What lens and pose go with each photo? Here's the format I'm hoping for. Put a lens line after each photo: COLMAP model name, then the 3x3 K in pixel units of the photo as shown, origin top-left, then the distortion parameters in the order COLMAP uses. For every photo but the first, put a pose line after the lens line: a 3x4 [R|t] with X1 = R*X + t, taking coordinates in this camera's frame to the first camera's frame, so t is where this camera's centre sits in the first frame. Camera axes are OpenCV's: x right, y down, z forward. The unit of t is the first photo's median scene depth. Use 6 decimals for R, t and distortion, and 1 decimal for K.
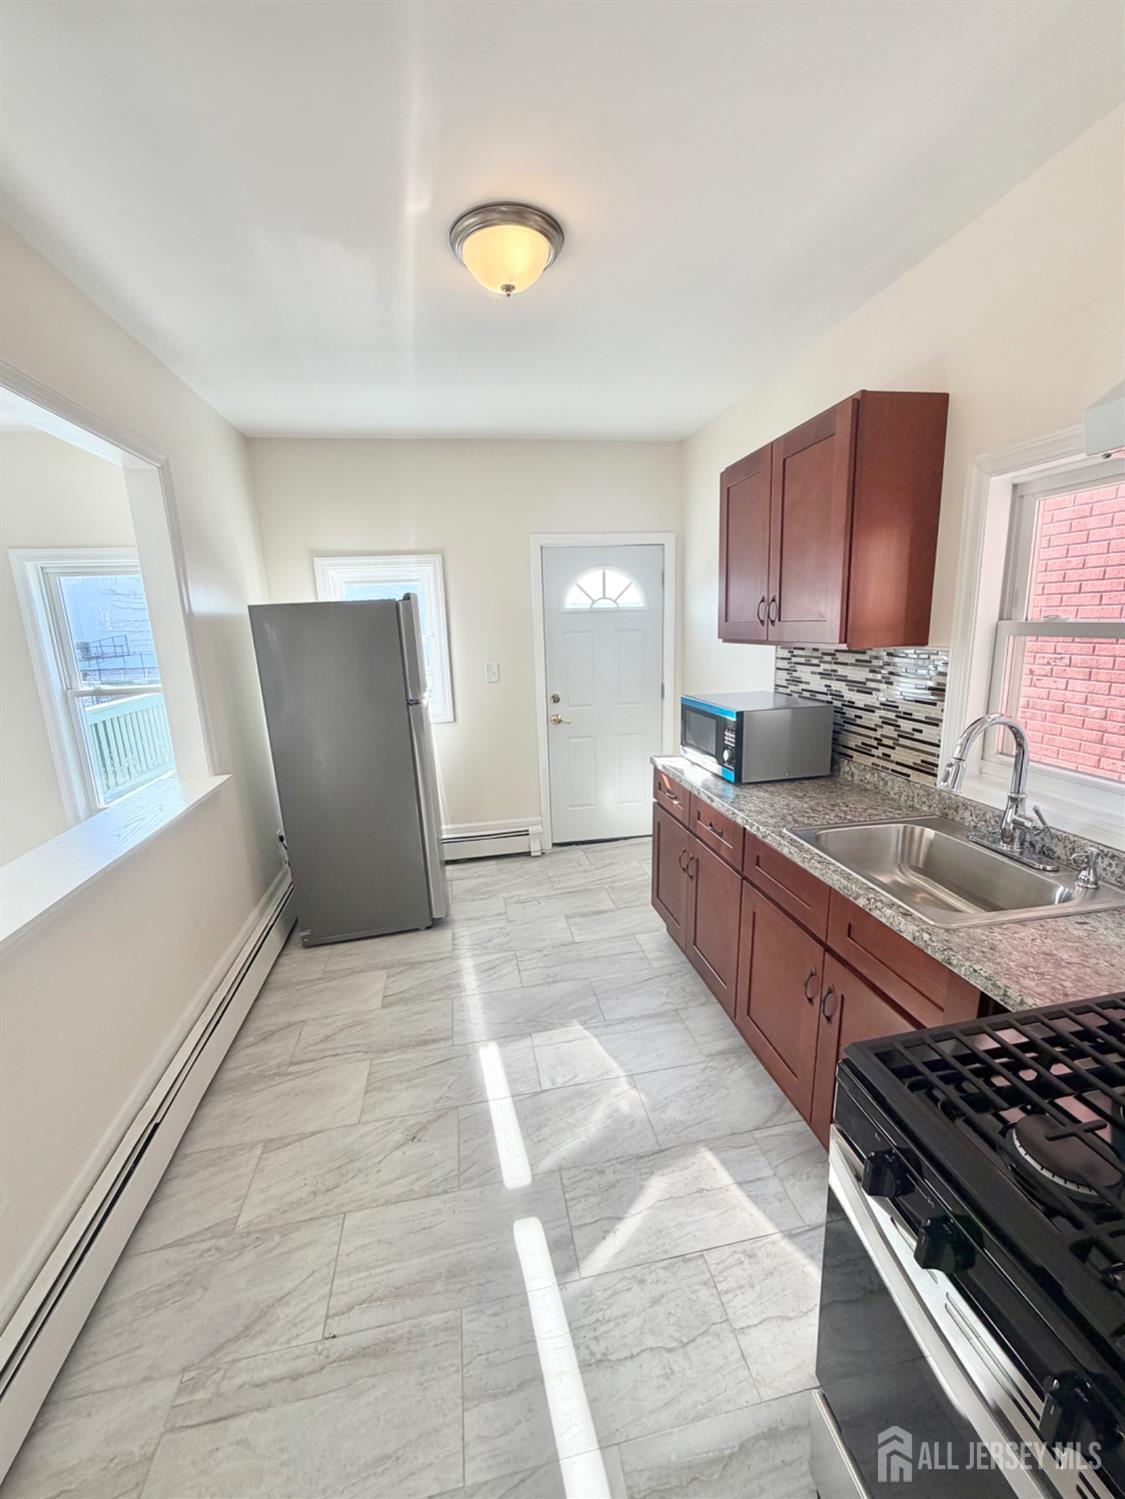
lens RADIAL K [[599.6, 0, 559.2], [0, 599.6, 742.9], [0, 0, 1]] dist [0.001049, -0.000499]
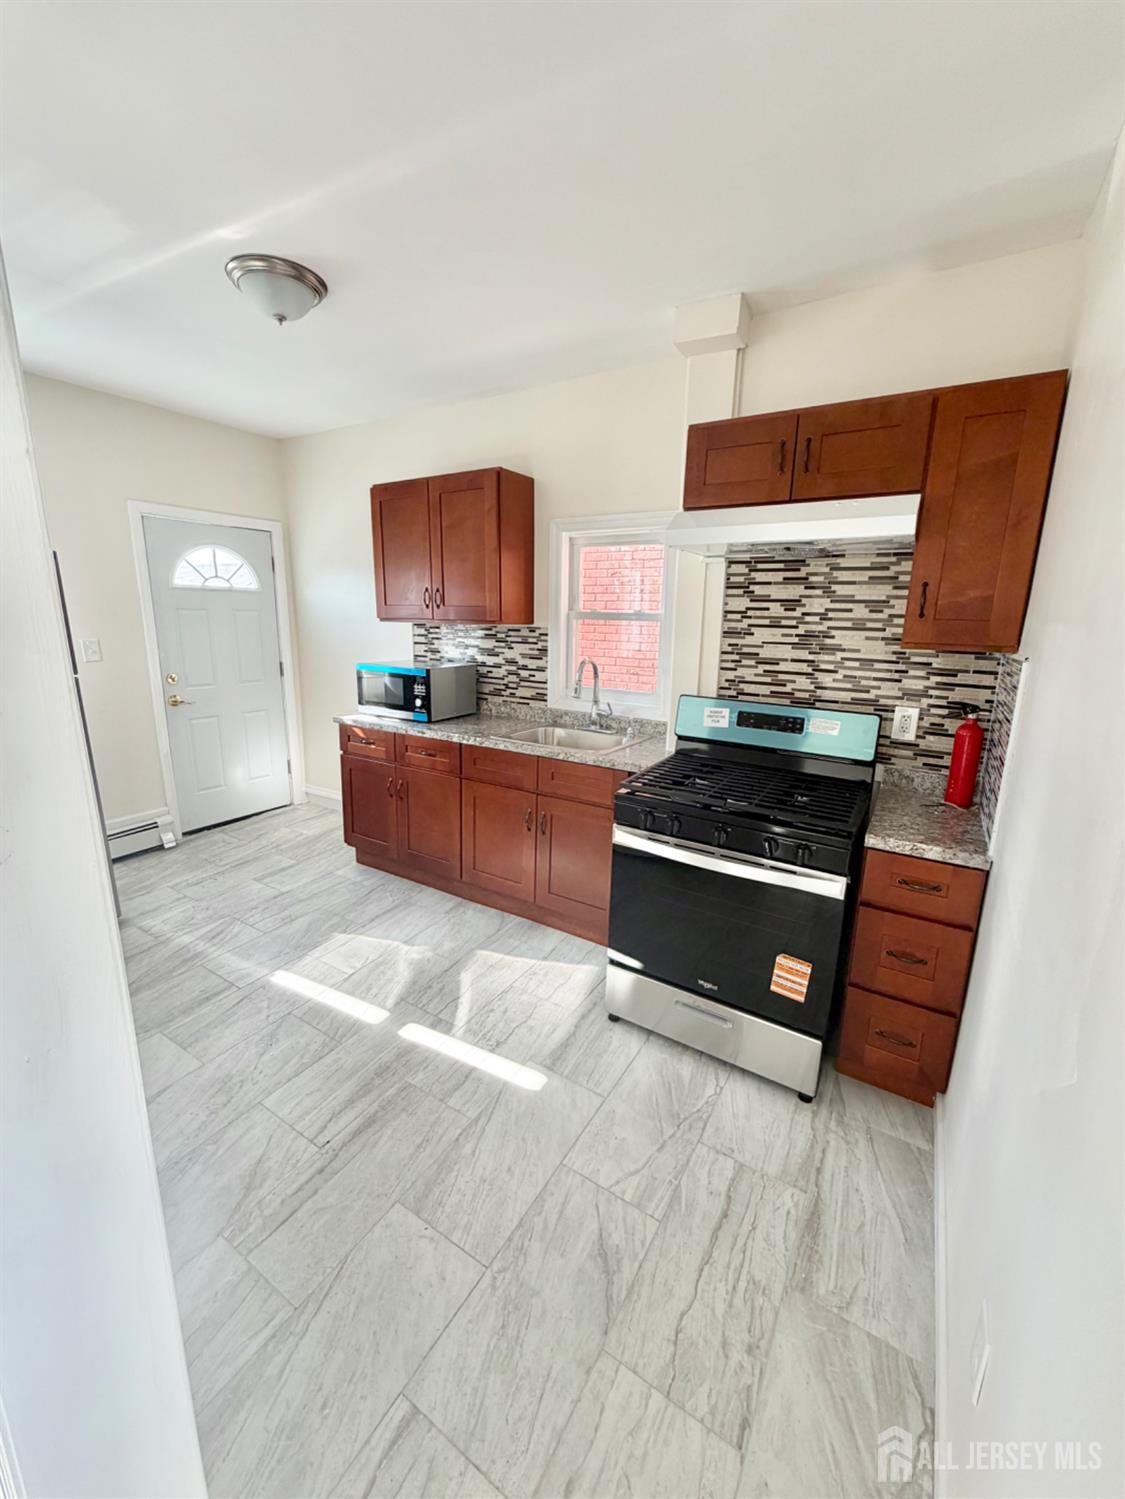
lens RADIAL K [[599.6, 0, 563.2], [0, 599.6, 742.6], [0, 0, 1]] dist [0.001049, -0.000499]
pose [[0.669681, -0.111008, 0.734305, -0.542293], [0.108865, 0.992758, 0.050796, 0.082142], [-0.734626, 0.045923, 0.676916, -0.168260]]
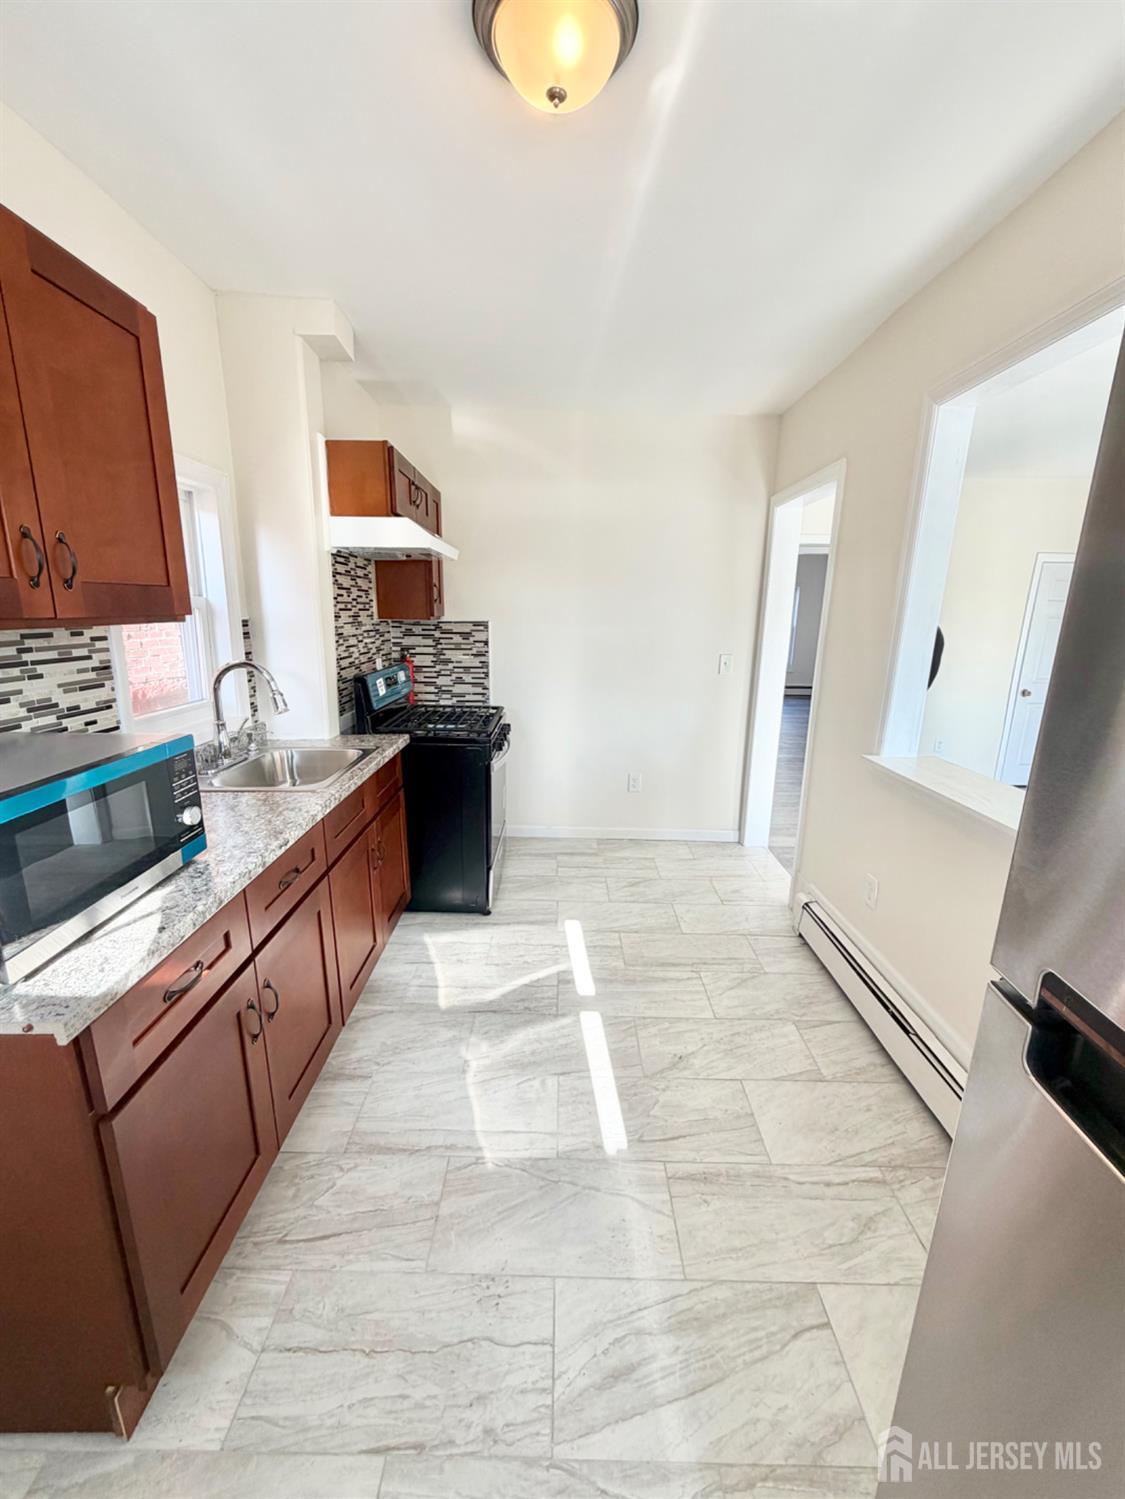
lens RADIAL K [[599.6, 0, 559.0], [0, 599.6, 739.7], [0, 0, 1]] dist [0.001049, -0.000499]
pose [[-0.982647, -0.022134, 0.184163, -0.180389], [0.054397, 0.914811, 0.400201, -0.274257], [-0.177332, 0.403274, -0.897732, 1.513637]]
